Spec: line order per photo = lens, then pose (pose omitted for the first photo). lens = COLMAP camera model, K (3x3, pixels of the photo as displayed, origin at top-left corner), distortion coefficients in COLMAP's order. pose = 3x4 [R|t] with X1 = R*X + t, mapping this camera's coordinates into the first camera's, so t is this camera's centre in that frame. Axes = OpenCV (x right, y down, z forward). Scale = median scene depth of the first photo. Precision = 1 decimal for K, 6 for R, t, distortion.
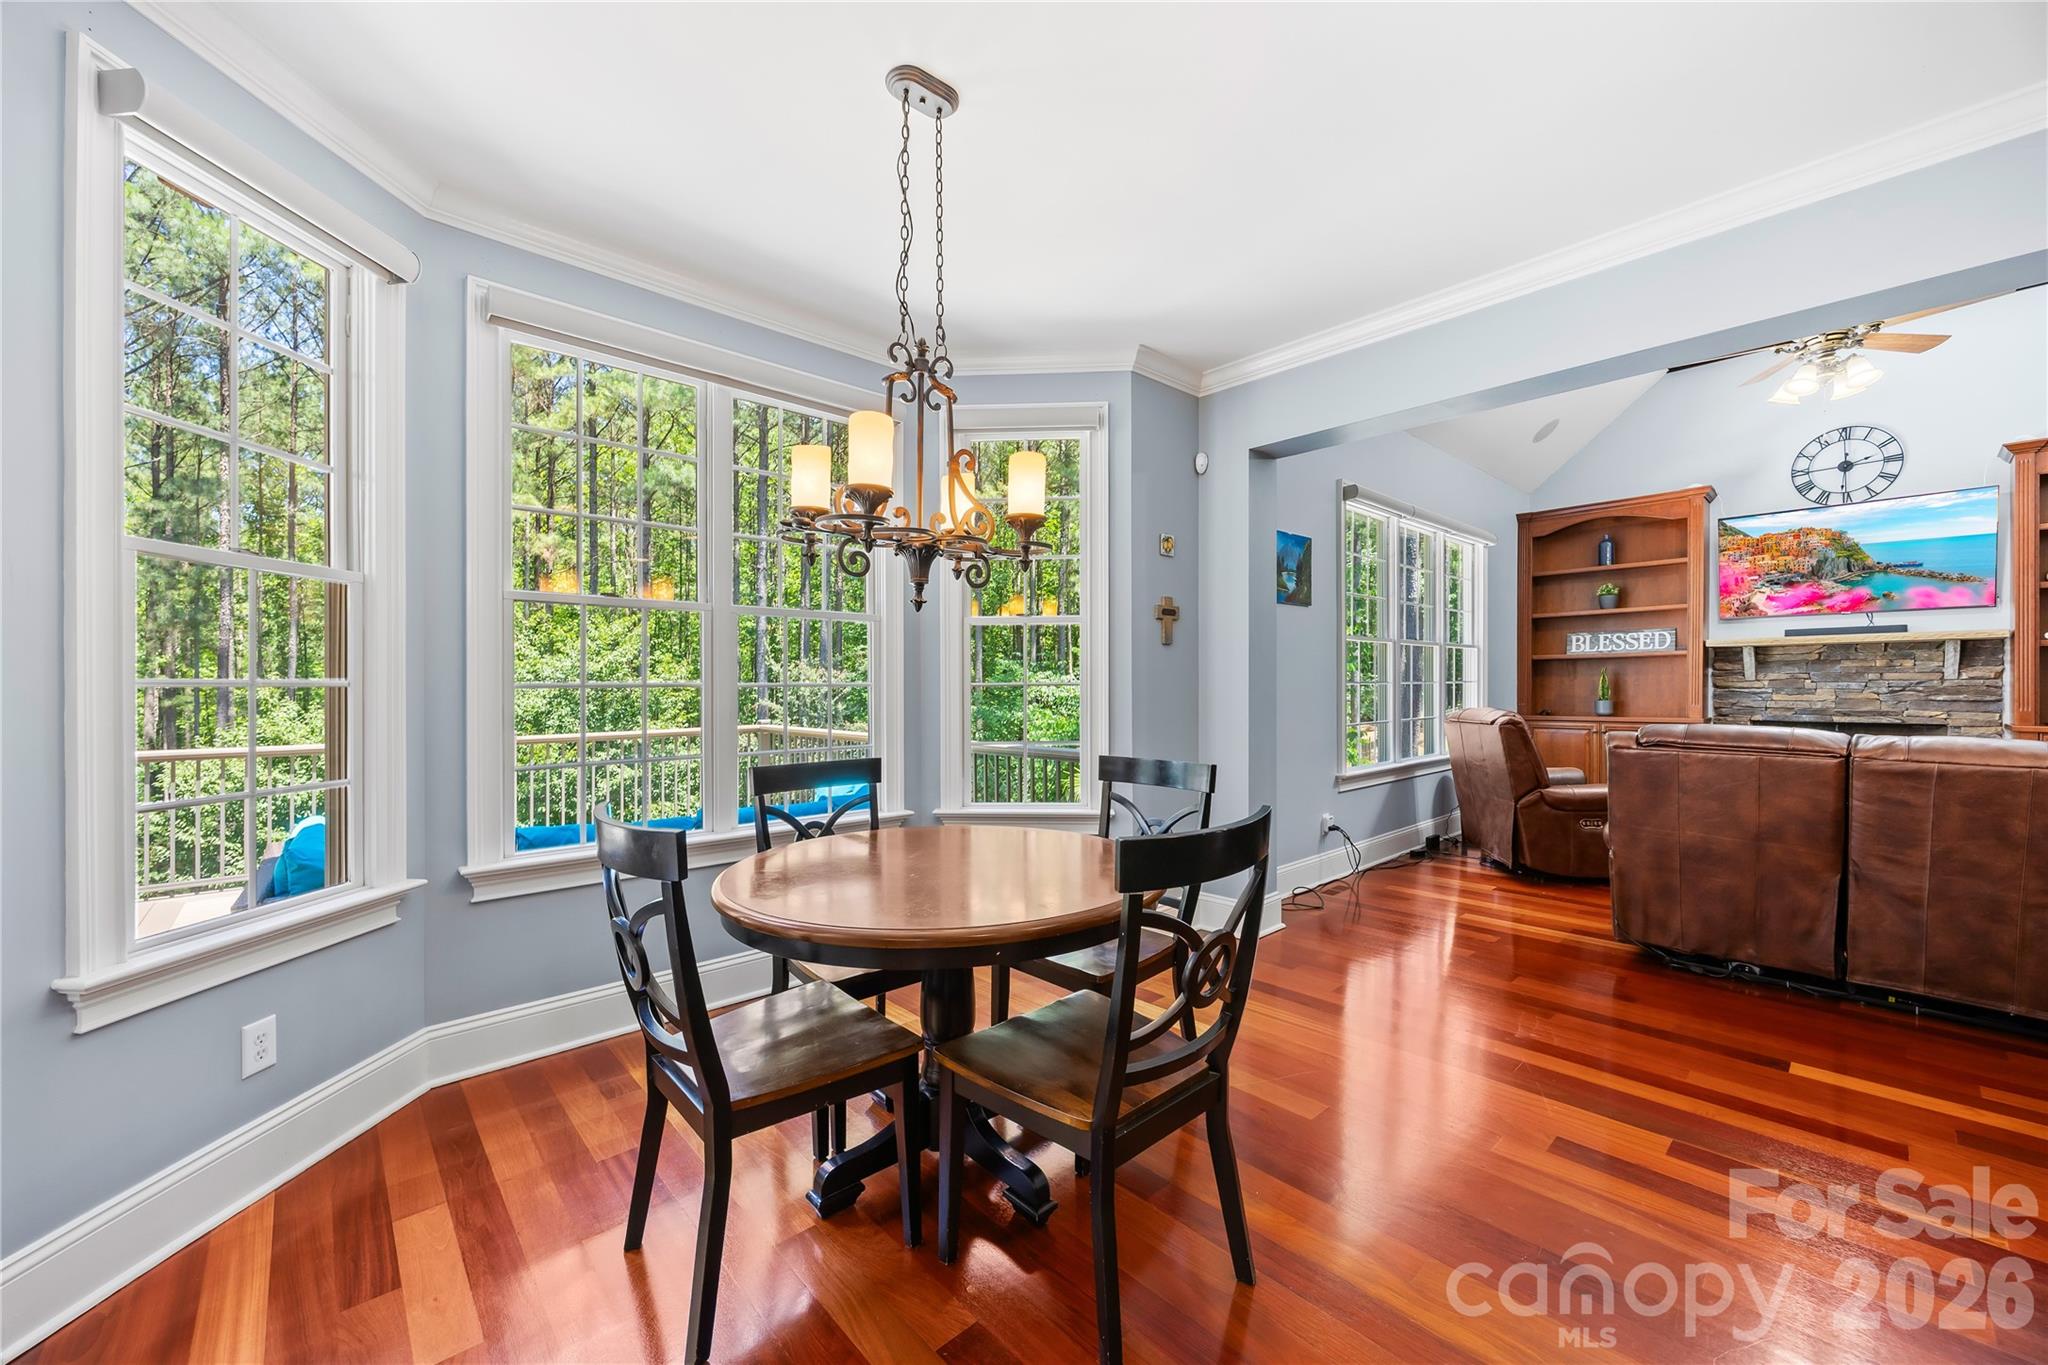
lens RADIAL K [[777.2, 0, 1020.5], [0, 777.2, 689.2], [0, 0, 1]] dist [-0.006557, 0.000431]
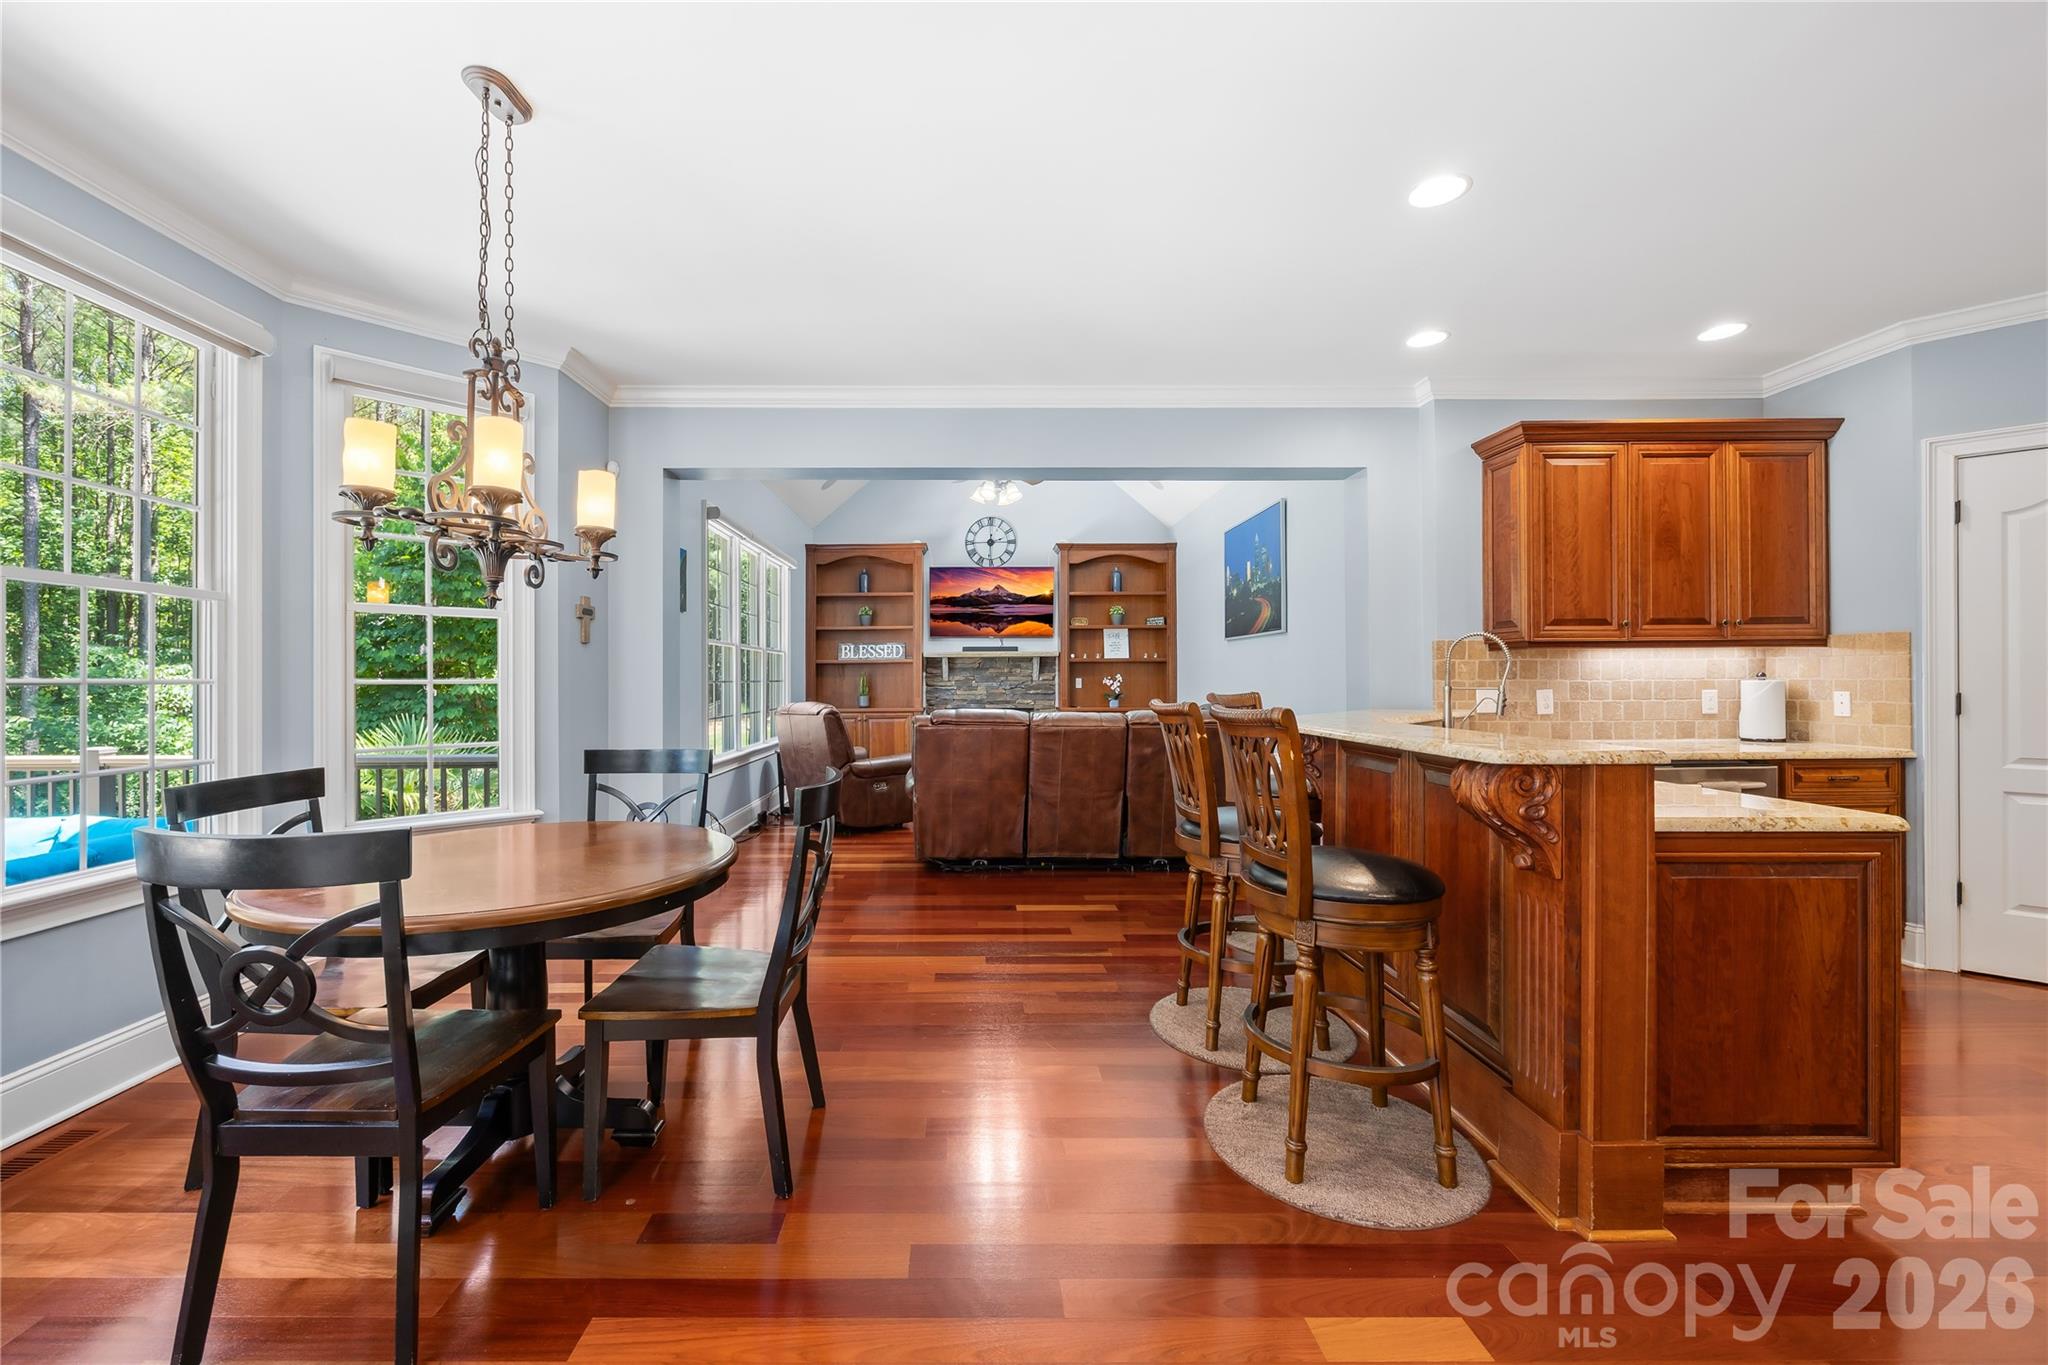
lens RADIAL K [[809.3, 0, 958.6], [0, 809.3, 681.7], [0, 0, 1]] dist [-0.002280, -0.000052]
pose [[0.678903, 0.003711, 0.734219, -0.174217], [0.002693, 0.999968, -0.007544, 0.001423], [-0.734223, 0.007098, 0.678871, -0.053760]]
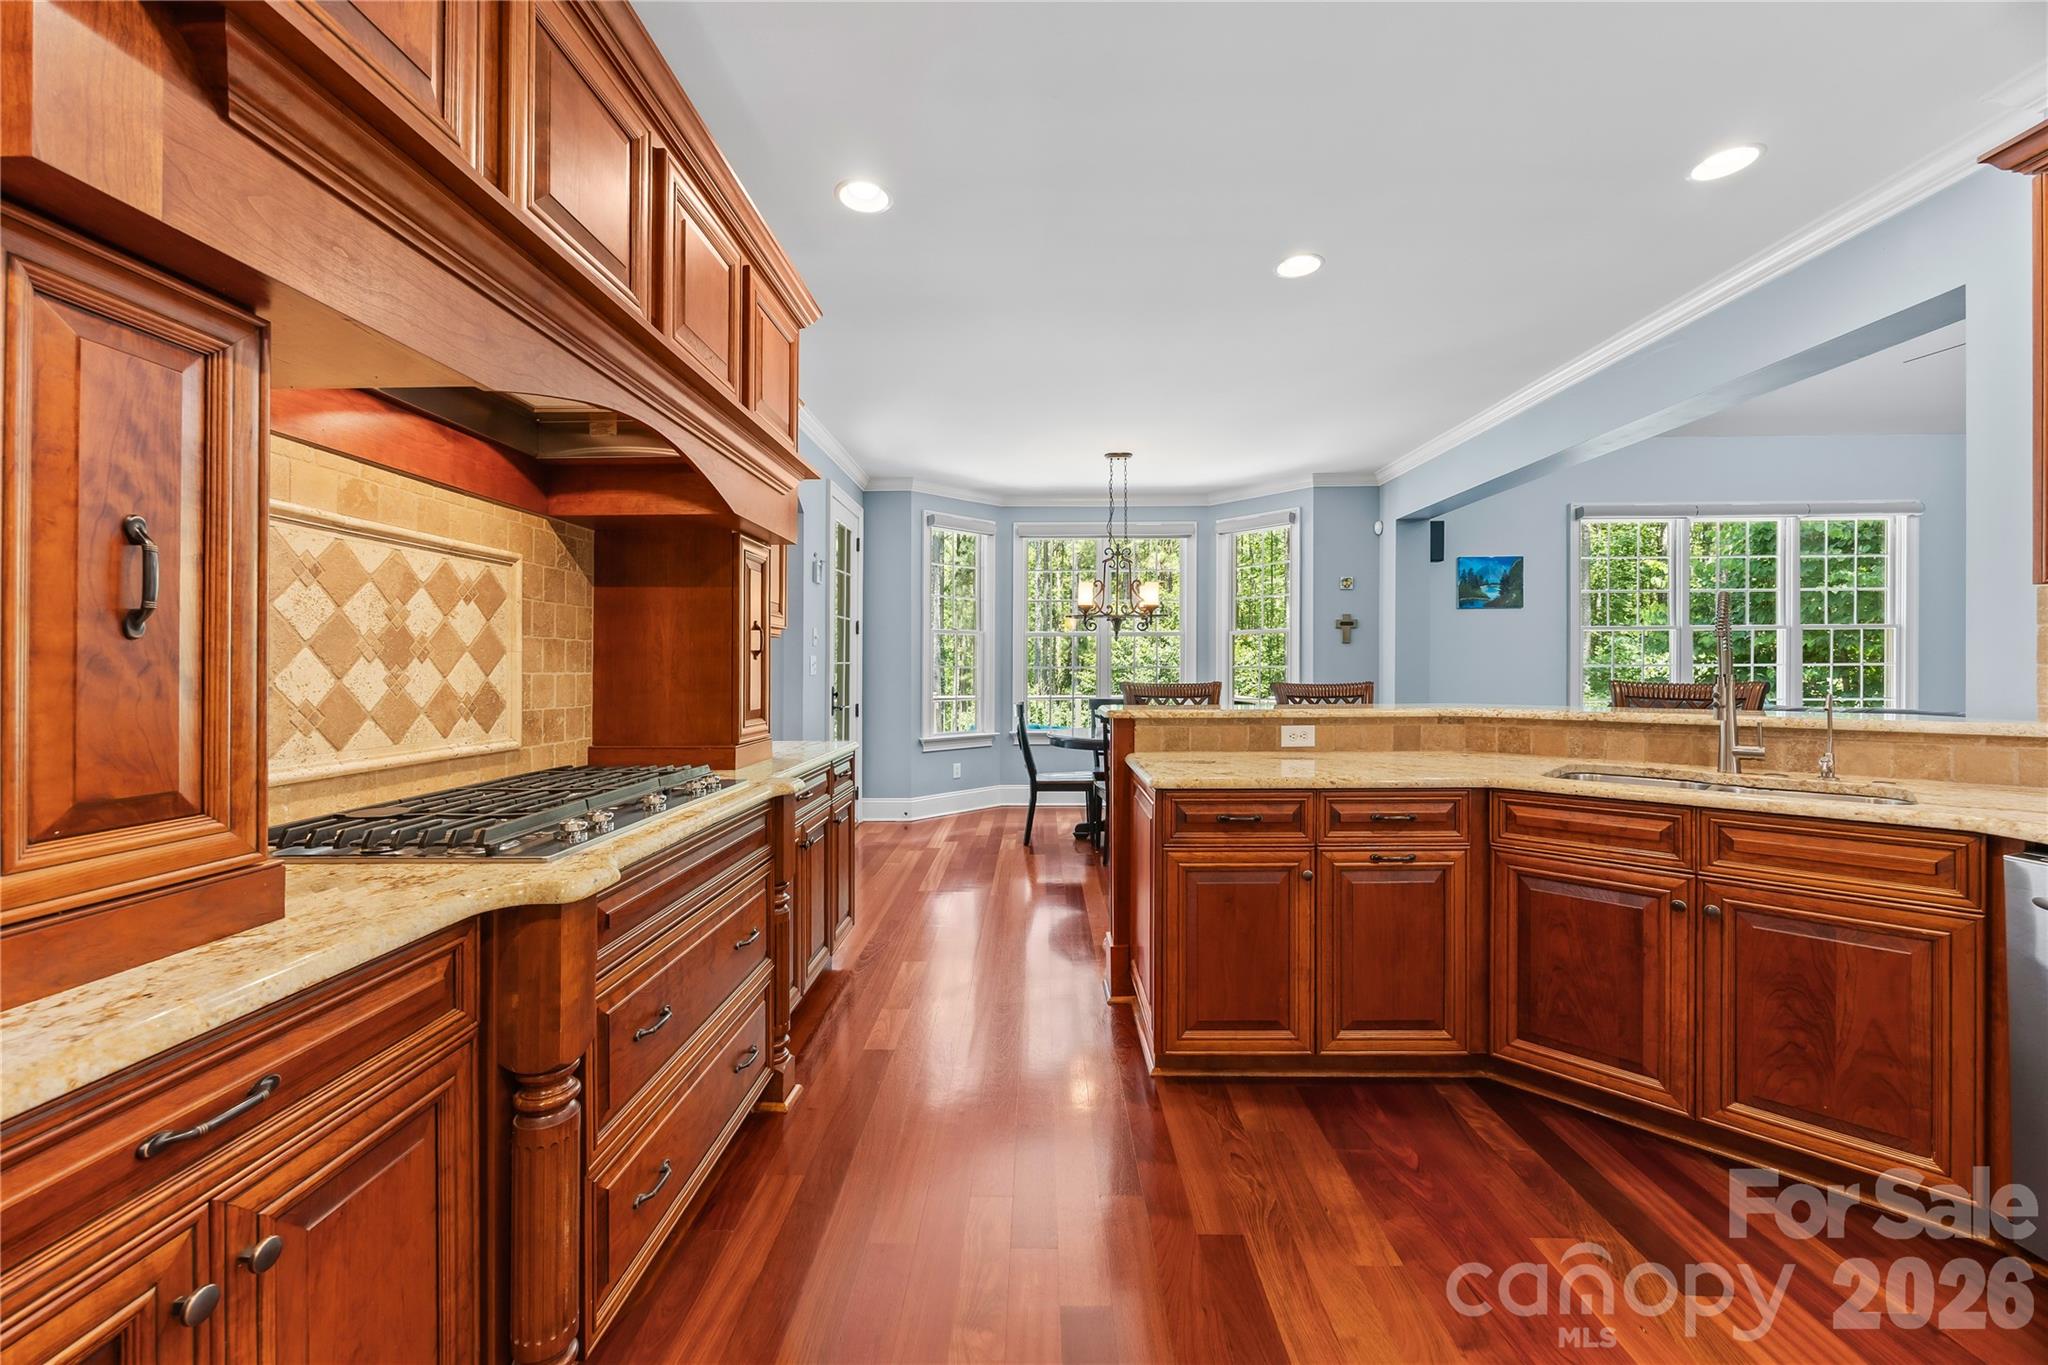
lens RADIAL K [[780.6, 0, 1025.2], [0, 780.6, 664.6], [0, 0, 1]] dist [-0.000763, 0.000131]
pose [[0.722714, 0.000128, -0.691147, 0.585343], [-0.004389, 0.999981, -0.004403, -0.000600], [0.691134, 0.006216, 0.722700, -0.467798]]
